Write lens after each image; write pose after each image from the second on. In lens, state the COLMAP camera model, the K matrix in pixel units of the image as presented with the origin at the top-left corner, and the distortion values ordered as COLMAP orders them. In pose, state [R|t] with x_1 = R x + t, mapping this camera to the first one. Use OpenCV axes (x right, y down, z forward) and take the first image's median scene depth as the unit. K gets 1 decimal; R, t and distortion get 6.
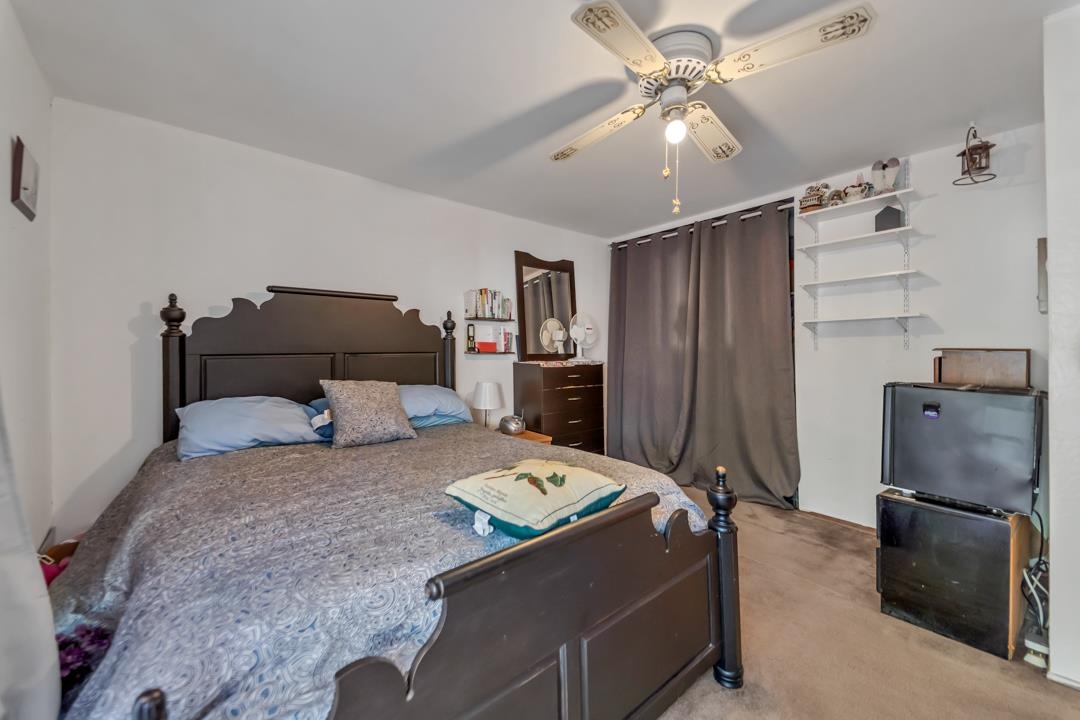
lens RADIAL K [[419.7, 0, 536.7], [0, 419.7, 353.8], [0, 0, 1]] dist [0.062729, -0.000107]
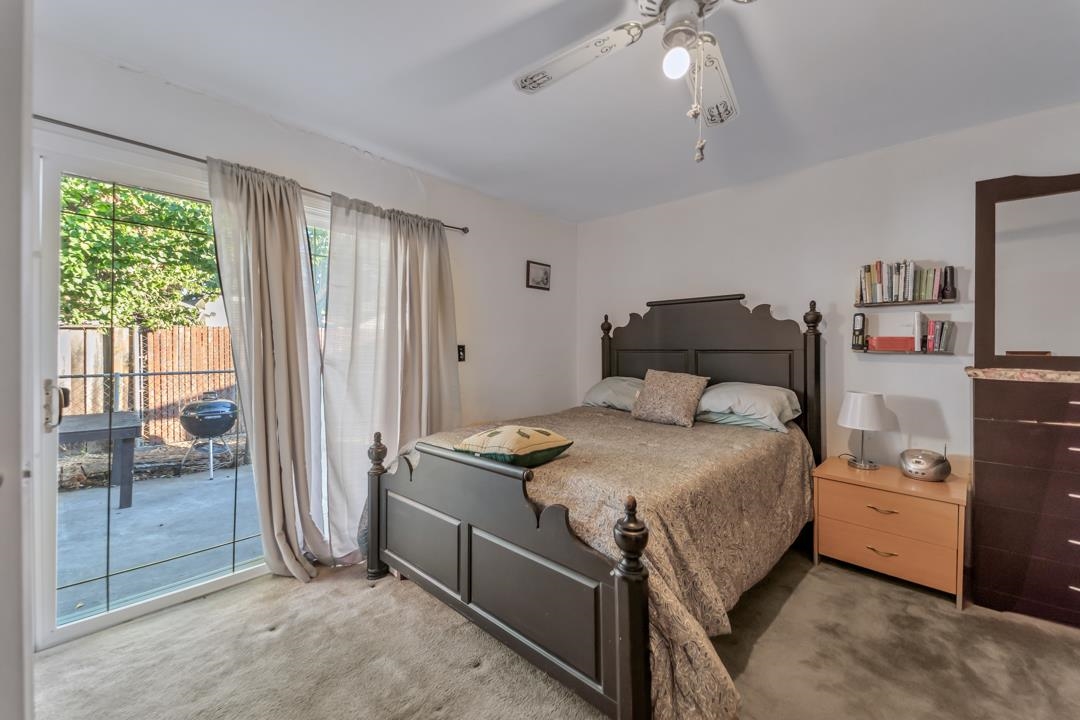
lens RADIAL K [[428.8, 0, 543.2], [0, 428.8, 355.8], [0, 0, 1]] dist [0.046266, -0.000186]
pose [[0.137903, 0.022205, -0.990197, 0.579637], [-0.015870, 0.999670, 0.020207, -0.002160], [0.990319, 0.012927, 0.138210, 0.356323]]
